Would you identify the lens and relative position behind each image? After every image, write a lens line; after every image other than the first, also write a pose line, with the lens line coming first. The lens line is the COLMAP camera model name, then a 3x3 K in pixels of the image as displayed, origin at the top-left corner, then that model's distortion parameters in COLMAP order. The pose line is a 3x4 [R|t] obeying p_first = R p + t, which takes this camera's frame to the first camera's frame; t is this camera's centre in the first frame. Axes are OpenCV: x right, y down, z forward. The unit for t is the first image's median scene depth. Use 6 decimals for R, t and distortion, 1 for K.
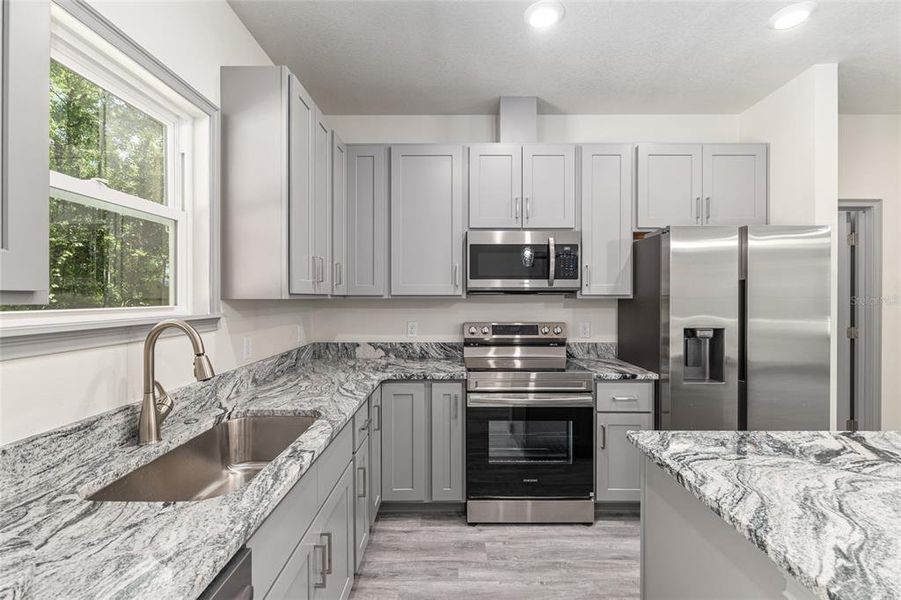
lens RADIAL K [[392.0, 0, 450.4], [0, 392.0, 298.3], [0, 0, 1]] dist [-0.000550, -0.000187]
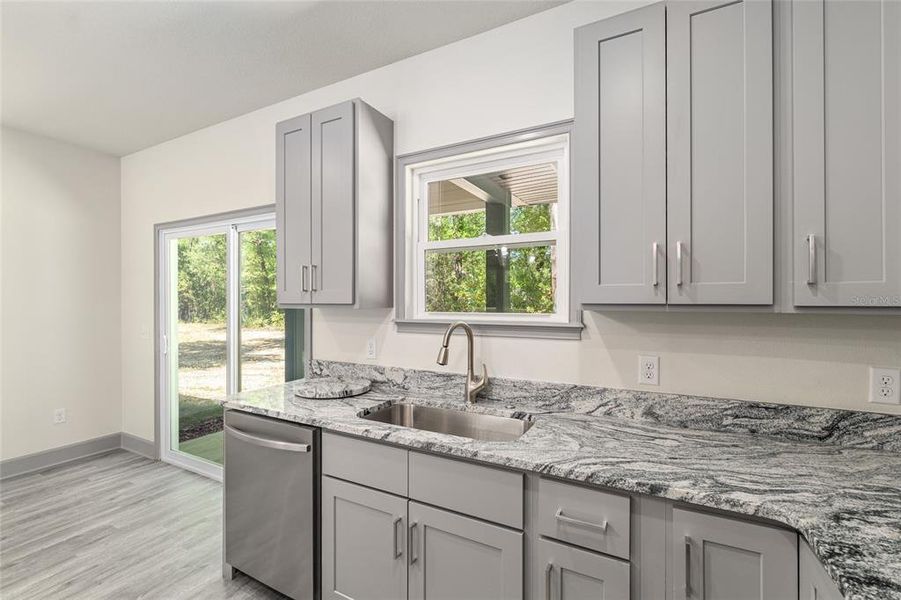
lens RADIAL K [[392.0, 0, 450.4], [0, 392.0, 298.3], [0, 0, 1]] dist [-0.000550, -0.000187]
pose [[-0.464767, -0.006379, -0.885410, 0.329066], [-0.003147, 0.999980, -0.005553, -0.013524], [0.885428, 0.000206, -0.464777, 0.879257]]
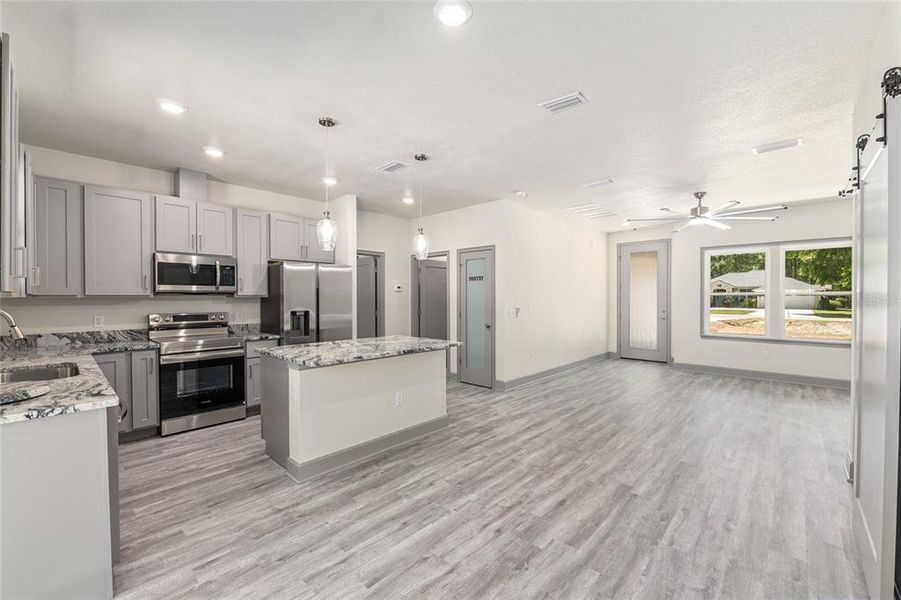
lens RADIAL K [[372.6, 0, 450.5], [0, 372.6, 300.0], [0, 0, 1]] dist [-0.015443, -0.000087]
pose [[0.673069, -0.007437, 0.739542, -0.271872], [0.005072, 0.999972, 0.005440, 0.009444], [-0.739562, 0.000090, 0.673088, -0.895267]]
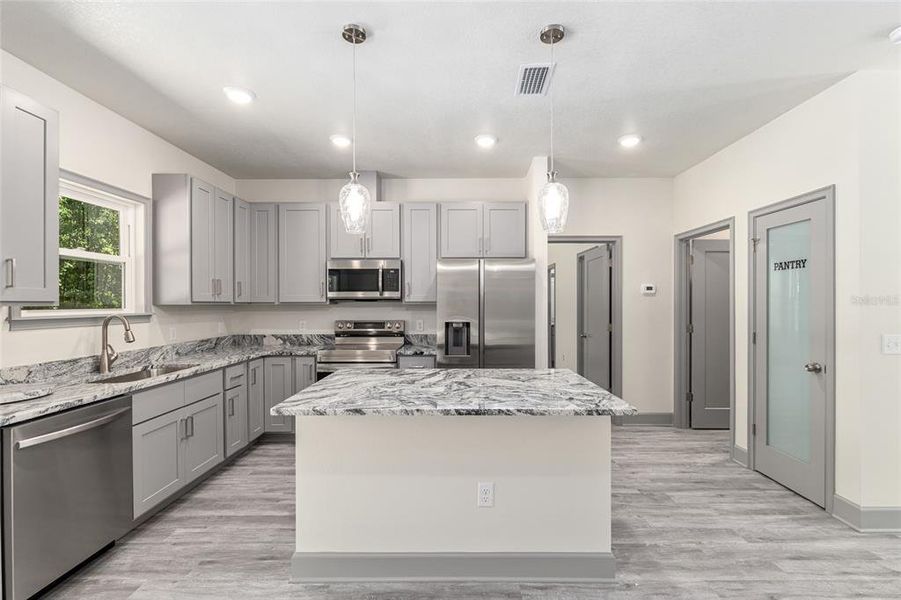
lens RADIAL K [[393.7, 0, 455.6], [0, 393.7, 303.8], [0, 0, 1]] dist [-0.003966, -0.000486]
pose [[0.999987, -0.002595, 0.004460, 0.596493], [0.002605, 0.999994, -0.002339, 0.004329], [-0.004454, 0.002351, 0.999987, -0.600647]]
